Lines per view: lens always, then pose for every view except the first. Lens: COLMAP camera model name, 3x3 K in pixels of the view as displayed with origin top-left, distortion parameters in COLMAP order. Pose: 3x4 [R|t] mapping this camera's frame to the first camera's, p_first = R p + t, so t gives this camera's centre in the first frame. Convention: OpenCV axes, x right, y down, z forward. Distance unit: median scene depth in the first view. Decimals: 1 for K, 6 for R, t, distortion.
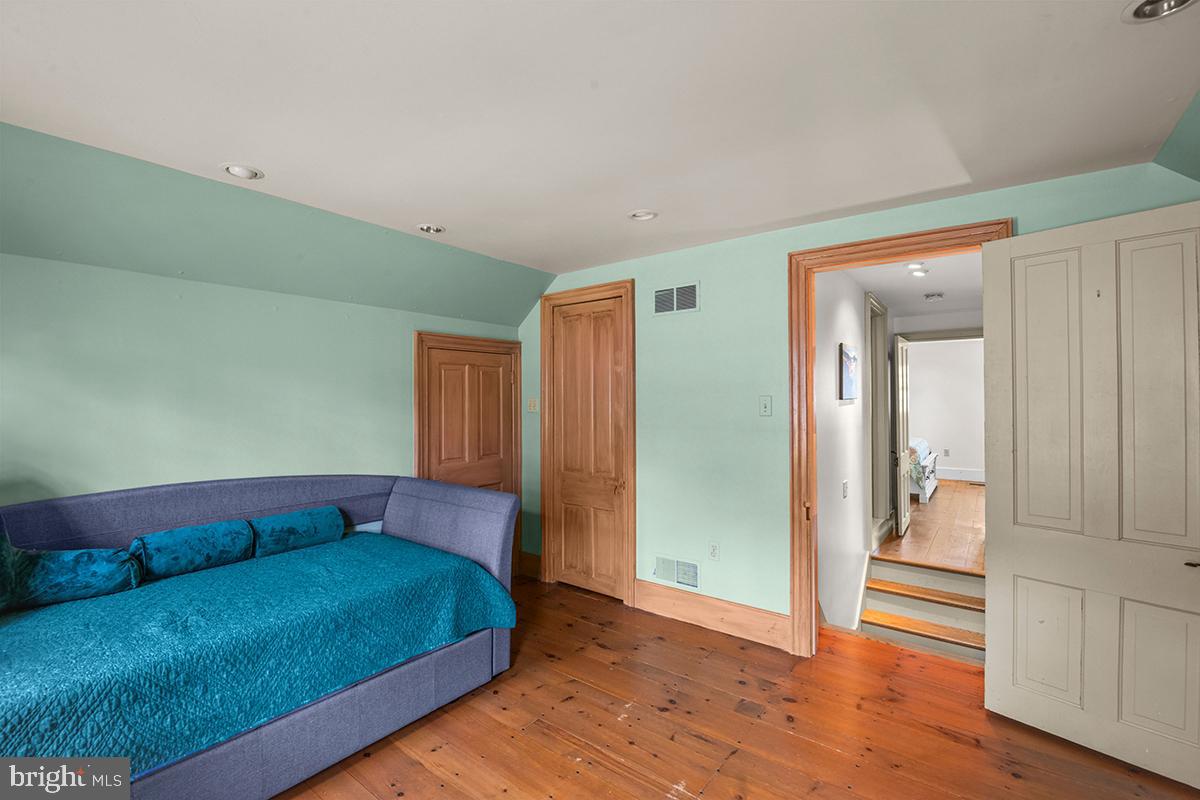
lens RADIAL K [[528.6, 0, 592.1], [0, 528.6, 396.6], [0, 0, 1]] dist [-0.000674, -0.000769]
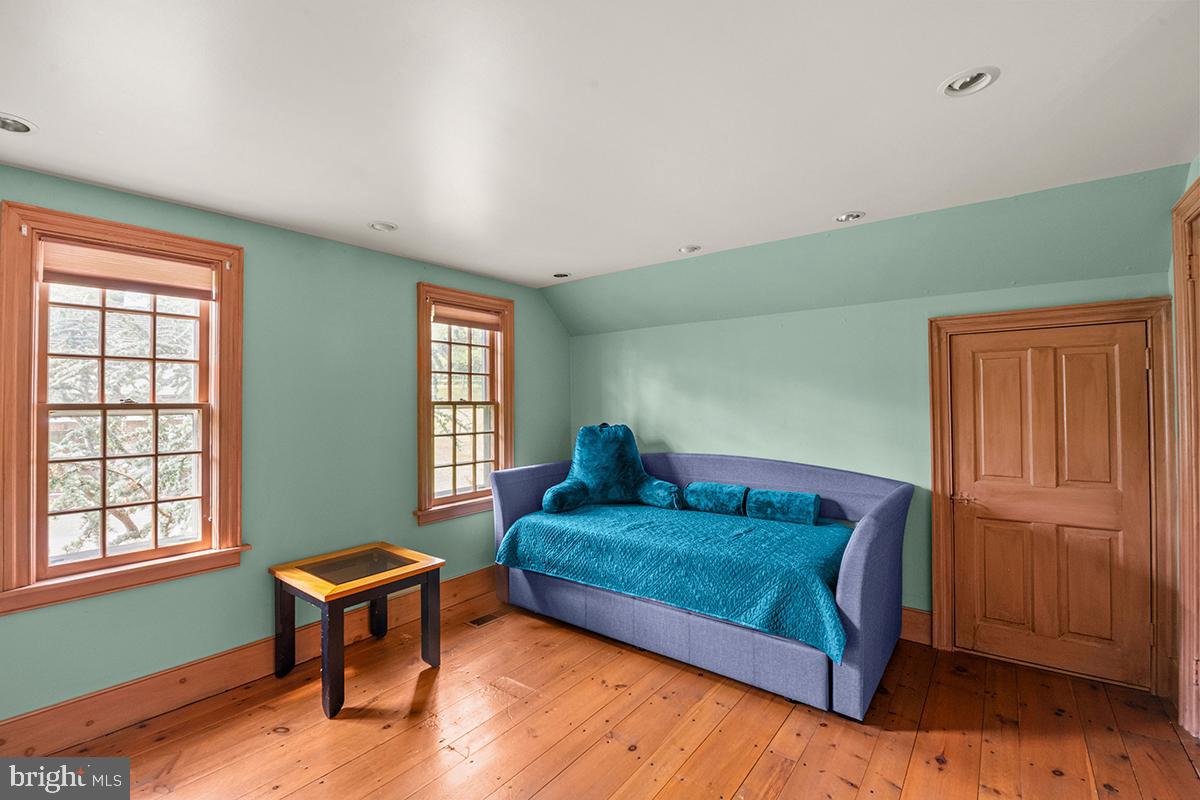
lens RADIAL K [[528.6, 0, 592.1], [0, 528.6, 396.6], [0, 0, 1]] dist [-0.000674, -0.000769]
pose [[0.000891, -0.008929, -0.999960, 0.759488], [0.011994, 0.999888, -0.008917, 0.006258], [0.999928, -0.011985, 0.000998, 0.647005]]
